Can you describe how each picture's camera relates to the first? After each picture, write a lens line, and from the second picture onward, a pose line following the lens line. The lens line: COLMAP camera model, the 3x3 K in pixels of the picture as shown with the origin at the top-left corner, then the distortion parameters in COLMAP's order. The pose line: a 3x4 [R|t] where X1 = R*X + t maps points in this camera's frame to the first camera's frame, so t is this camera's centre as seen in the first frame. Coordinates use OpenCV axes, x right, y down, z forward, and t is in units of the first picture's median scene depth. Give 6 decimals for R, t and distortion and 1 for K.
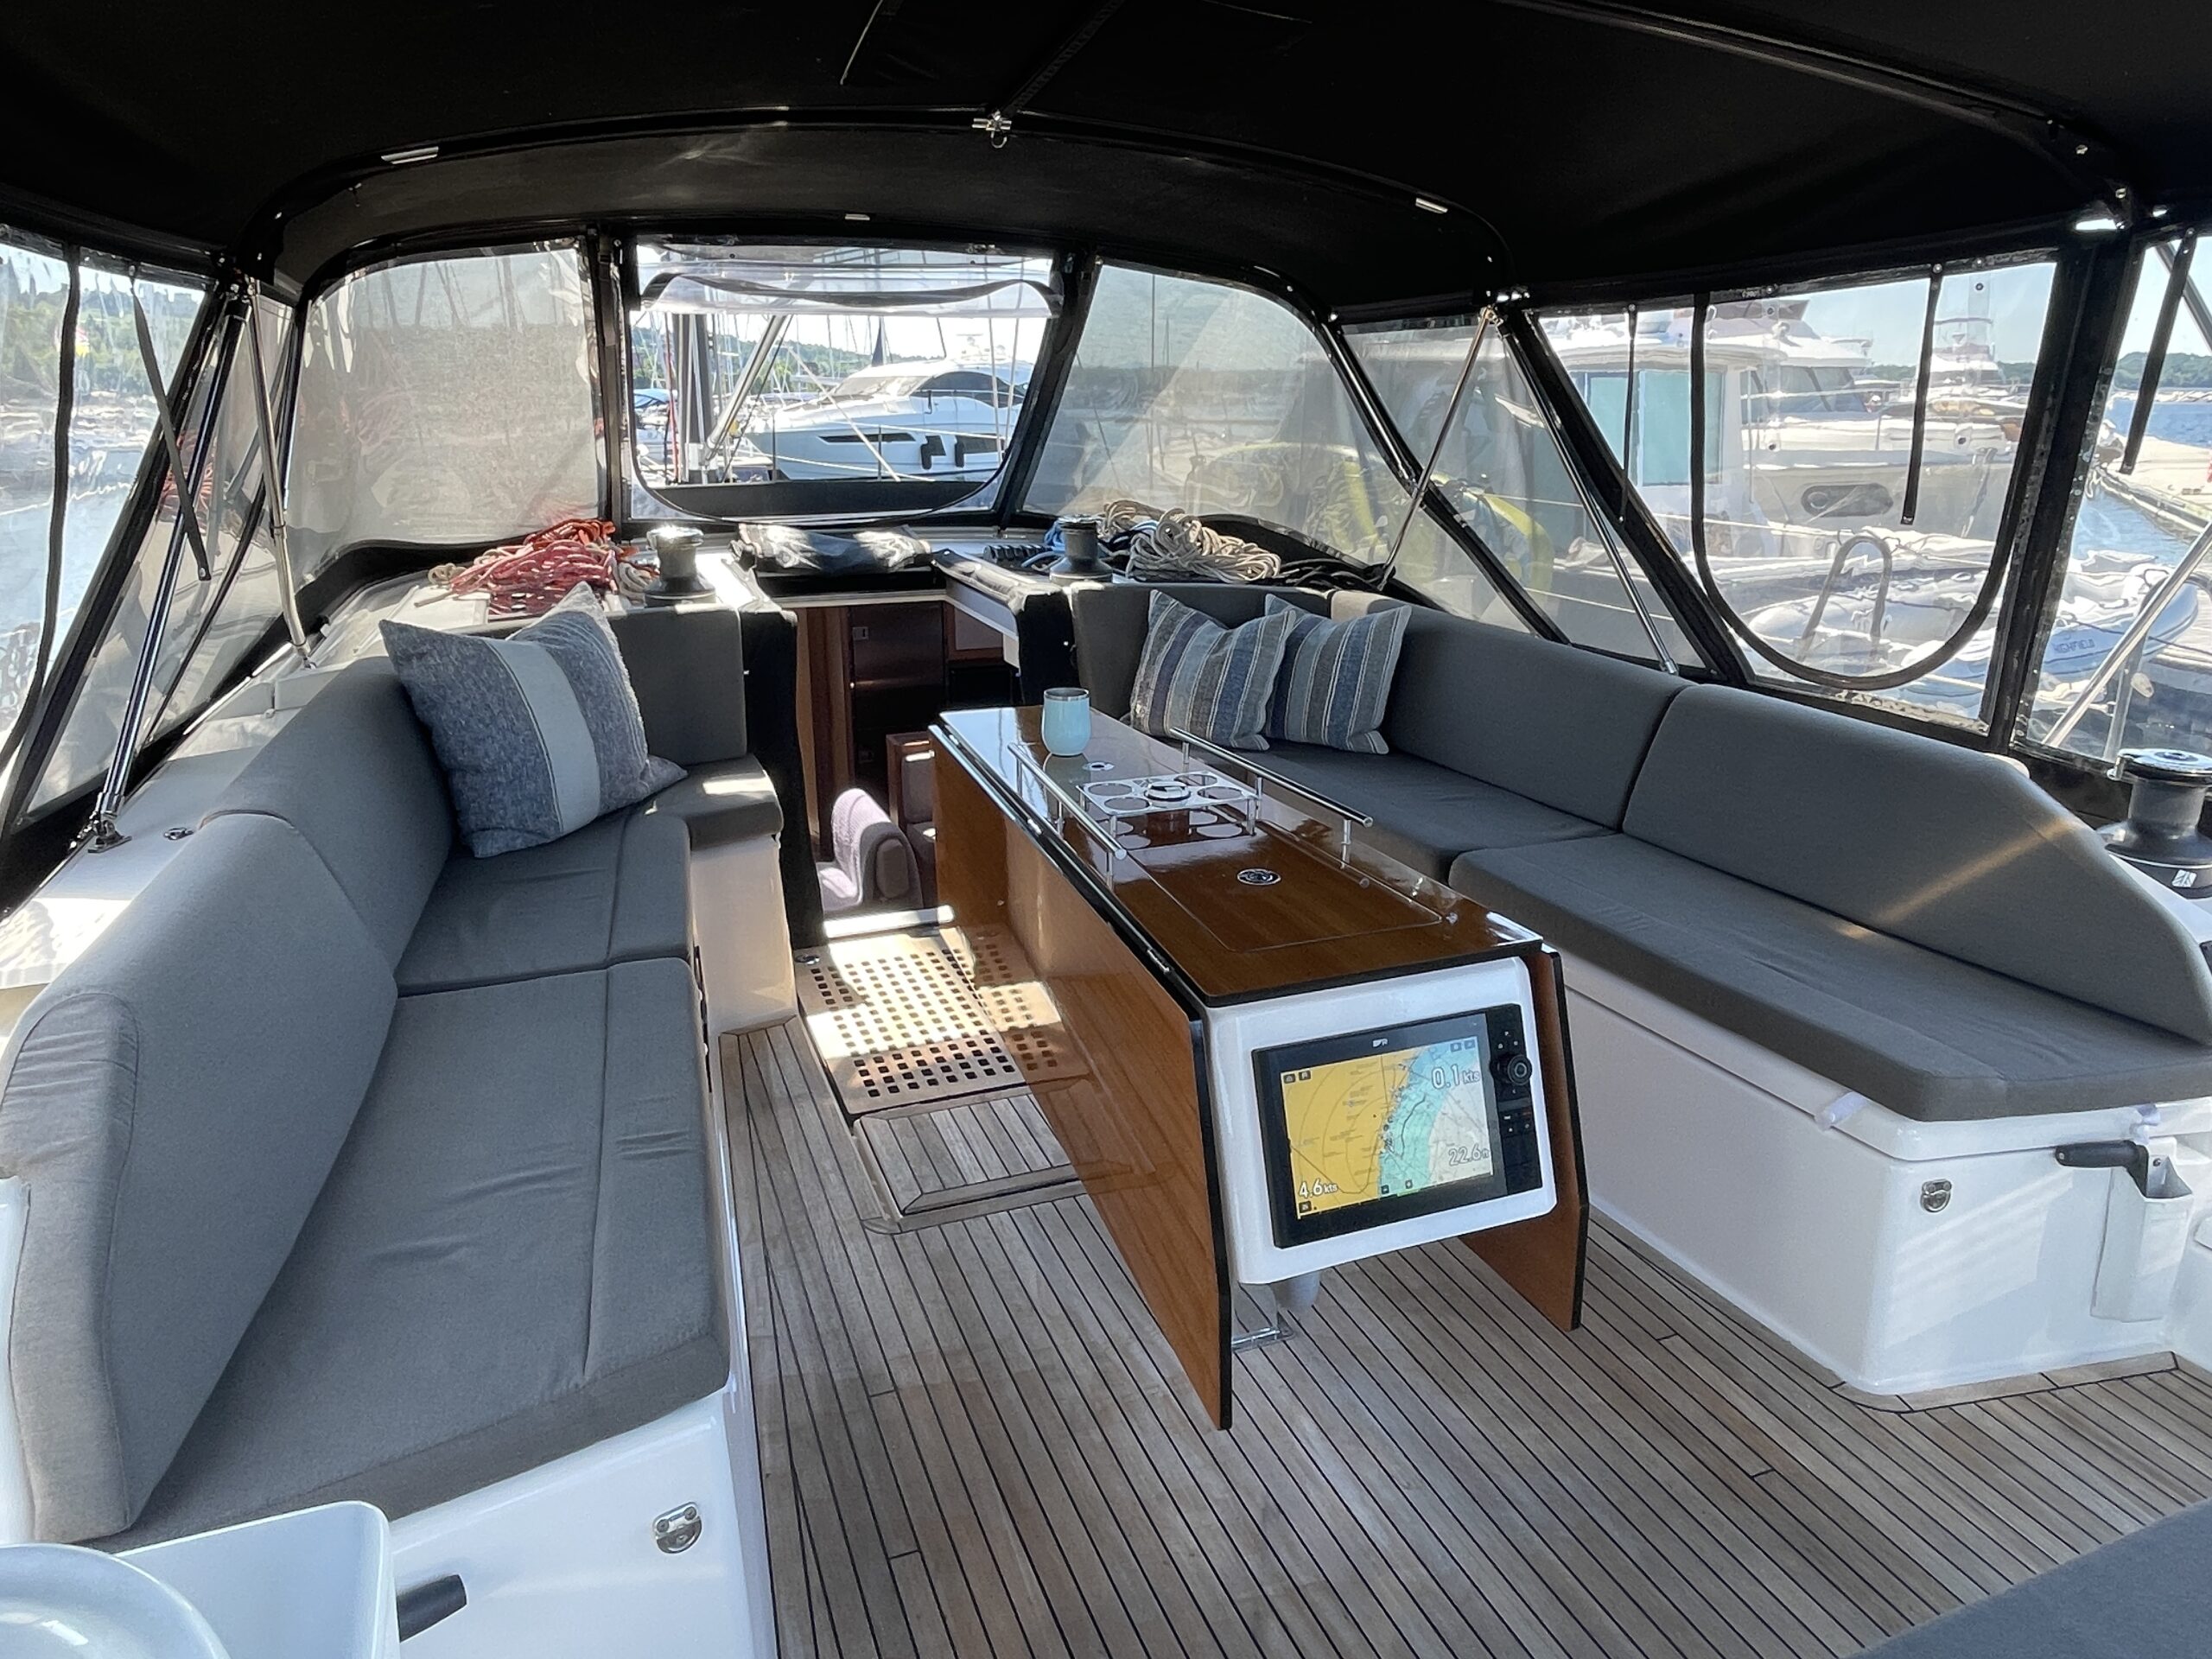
lens RADIAL K [[1456.6, 0, 1110.8], [0, 1456.6, 739.0], [0, 0, 1]] dist [-0.004848, -0.003190]
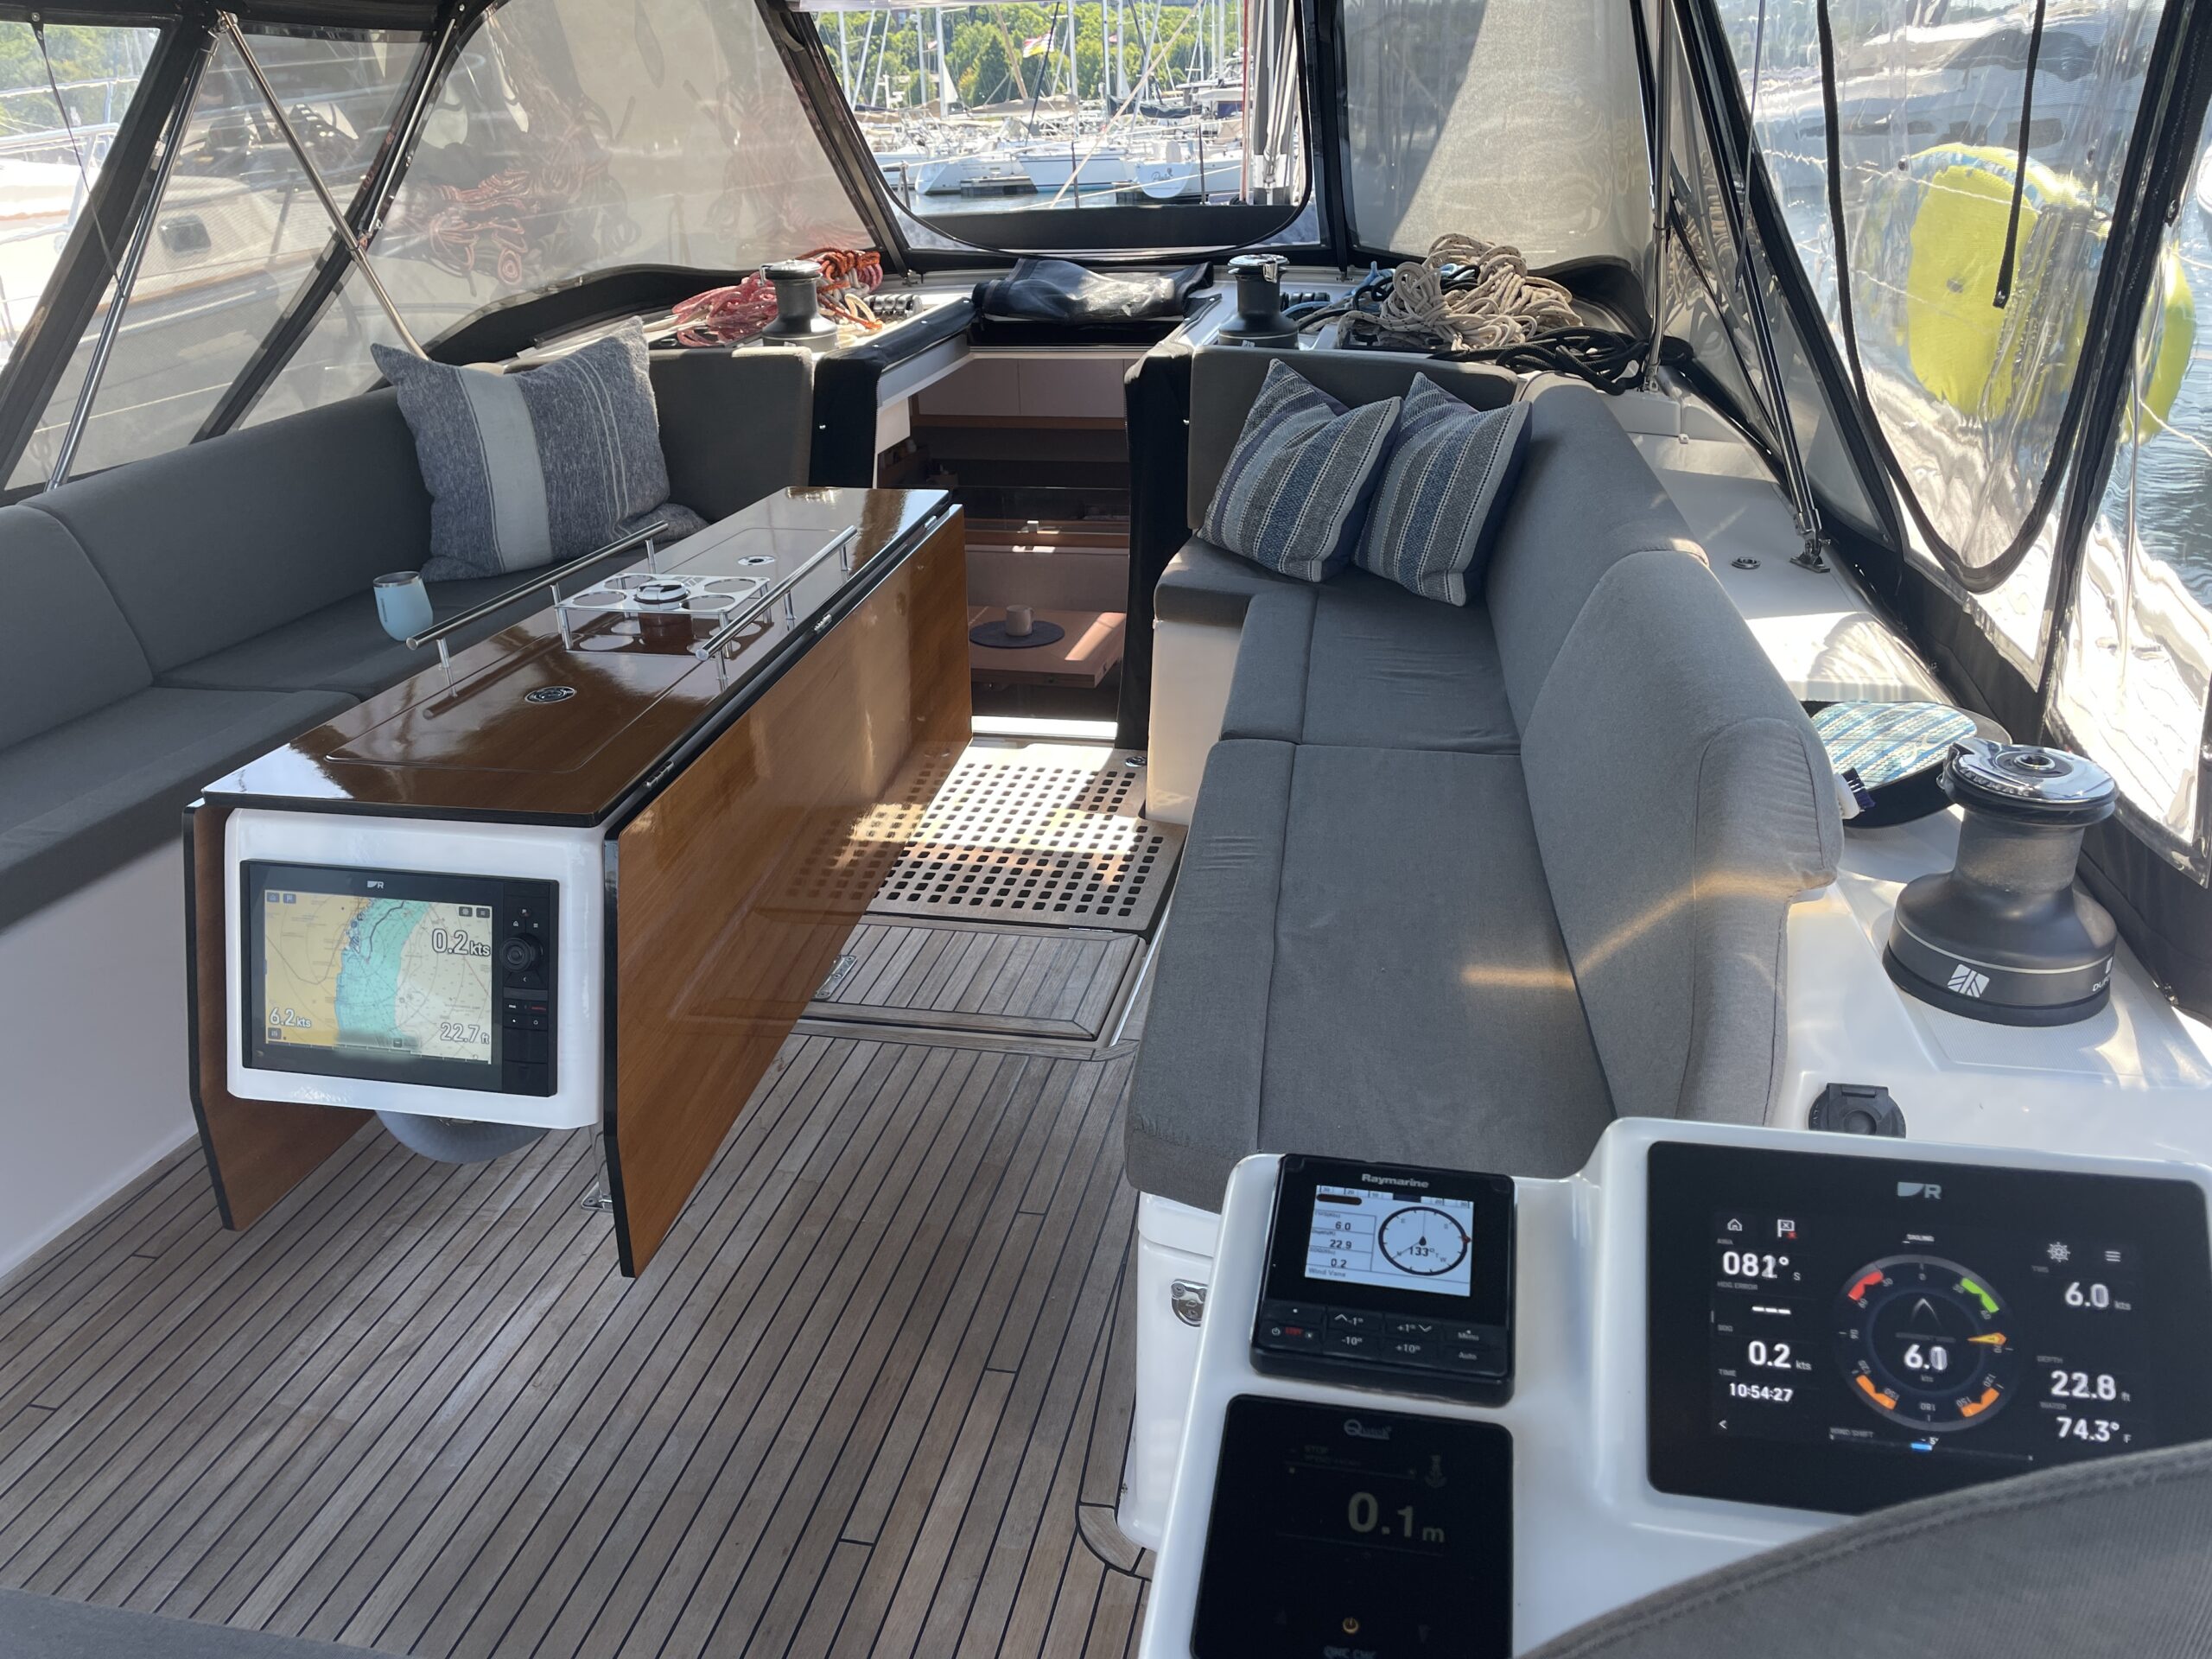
lens RADIAL K [[1700.9, 0, 1139.2], [0, 1700.9, 812.3], [0, 0, 1]] dist [0.085597, -0.113631]
pose [[0.829375, 0.193274, -0.524197, 0.662109], [-0.101300, 0.974727, 0.199112, -0.054721], [0.549432, -0.112037, 0.827993, 0.230209]]
